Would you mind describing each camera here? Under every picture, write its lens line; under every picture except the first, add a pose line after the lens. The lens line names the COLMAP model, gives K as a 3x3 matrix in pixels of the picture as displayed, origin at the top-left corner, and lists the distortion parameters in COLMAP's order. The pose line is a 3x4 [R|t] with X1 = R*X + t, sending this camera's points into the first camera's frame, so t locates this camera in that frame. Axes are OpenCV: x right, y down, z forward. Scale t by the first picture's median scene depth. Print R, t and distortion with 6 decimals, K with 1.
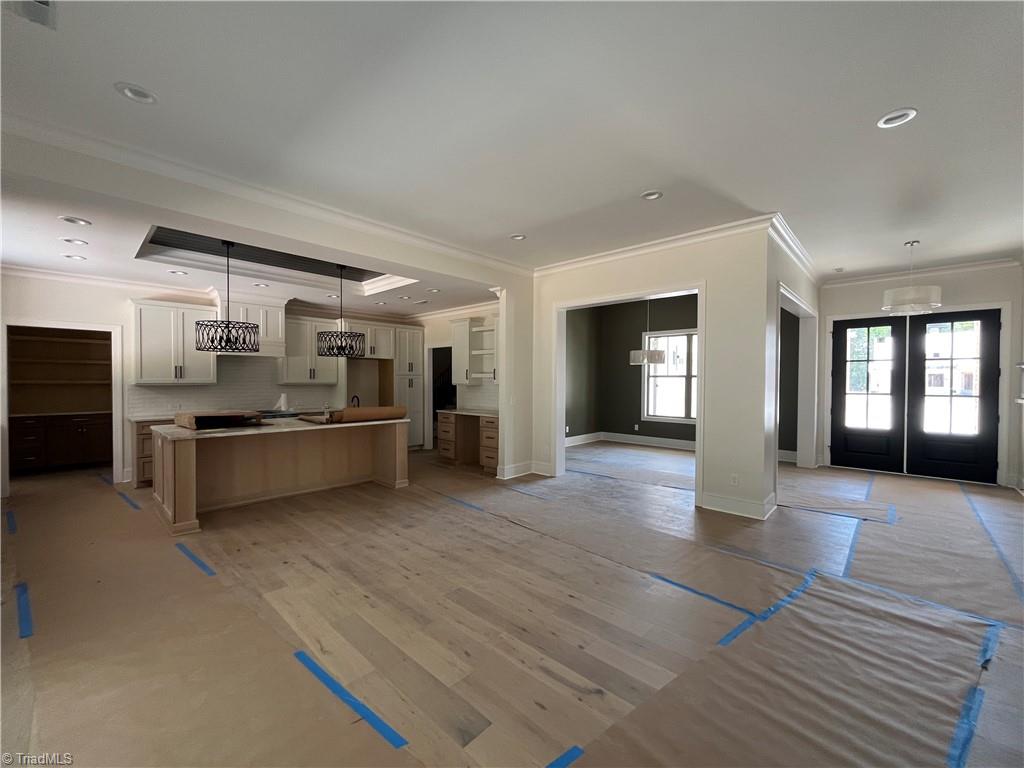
lens RADIAL K [[416.0, 0, 513.1], [0, 416.0, 384.9], [0, 0, 1]] dist [0.002634, 0.000523]
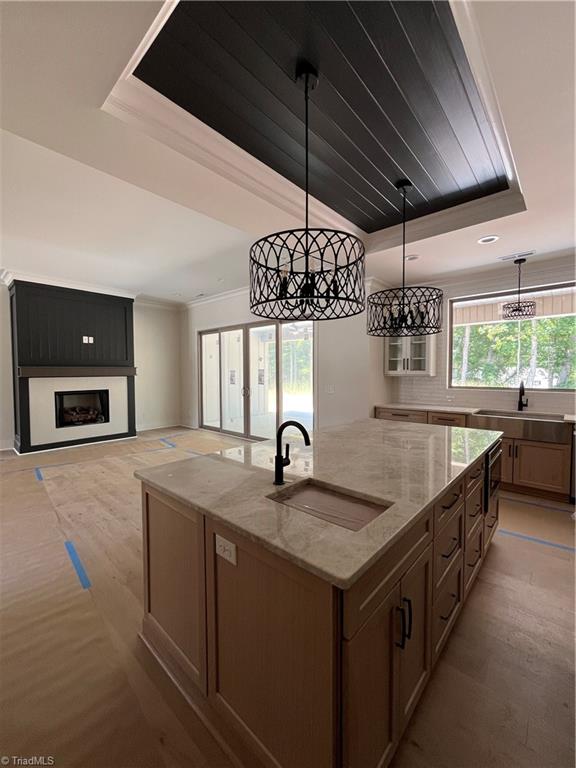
lens RADIAL K [[312.0, 0, 283.1], [0, 312.0, 382.0], [0, 0, 1]] dist [0.002634, 0.000523]
pose [[-0.999965, 0.003663, -0.007531, -0.877693], [0.003296, 0.998832, 0.048209, -0.034191], [0.007699, 0.048183, -0.998809, 2.941966]]
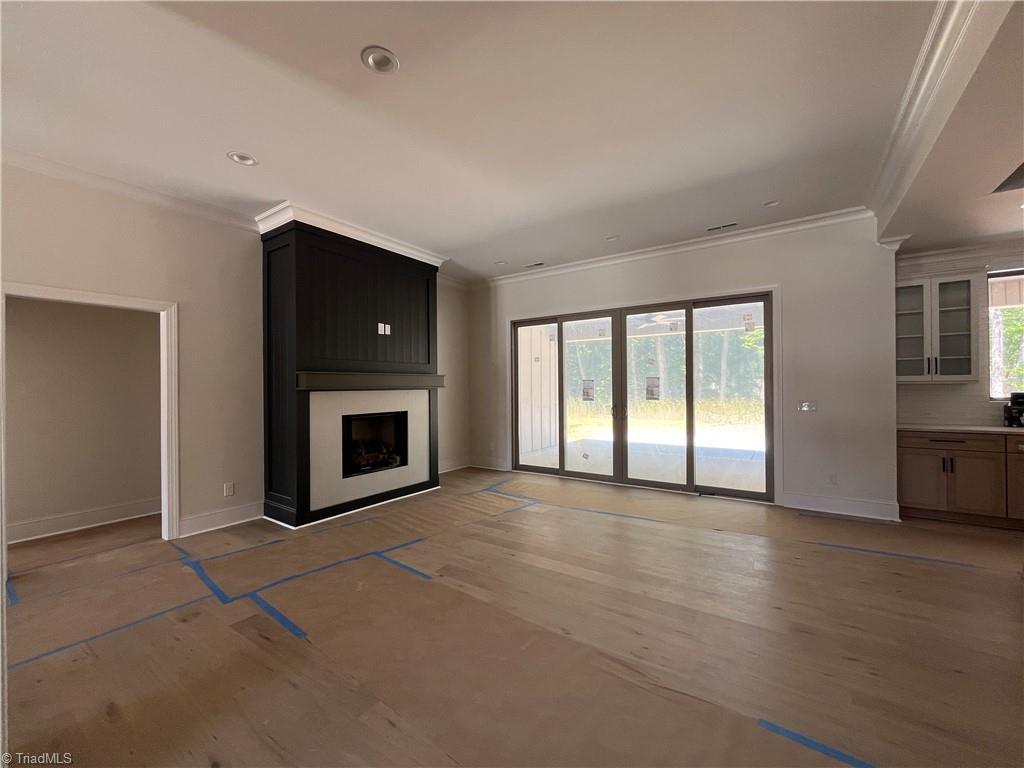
lens RADIAL K [[416.0, 0, 513.5], [0, 416.0, 384.6], [0, 0, 1]] dist [0.002634, 0.000523]
pose [[-0.988640, 0.008639, -0.150056, 0.359843], [0.007404, 0.999934, 0.008787, 0.000702], [0.150122, 0.007576, -0.988638, 2.501147]]
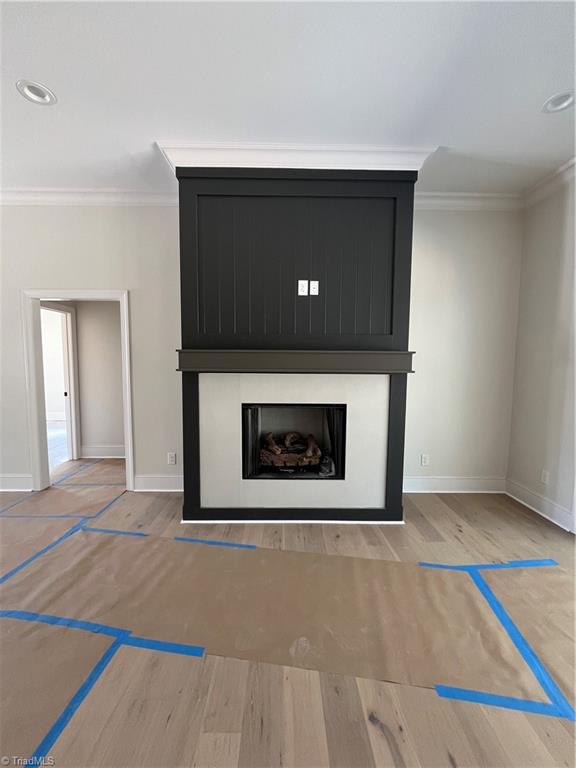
lens RADIAL K [[312.0, 0, 288.1], [0, 312.0, 384.3], [0, 0, 1]] dist [0.002634, 0.000523]
pose [[-0.691411, -0.061839, 0.719810, -0.079322], [-0.000965, 0.996408, 0.084675, -0.013799], [-0.722461, 0.057850, -0.688987, 1.214416]]
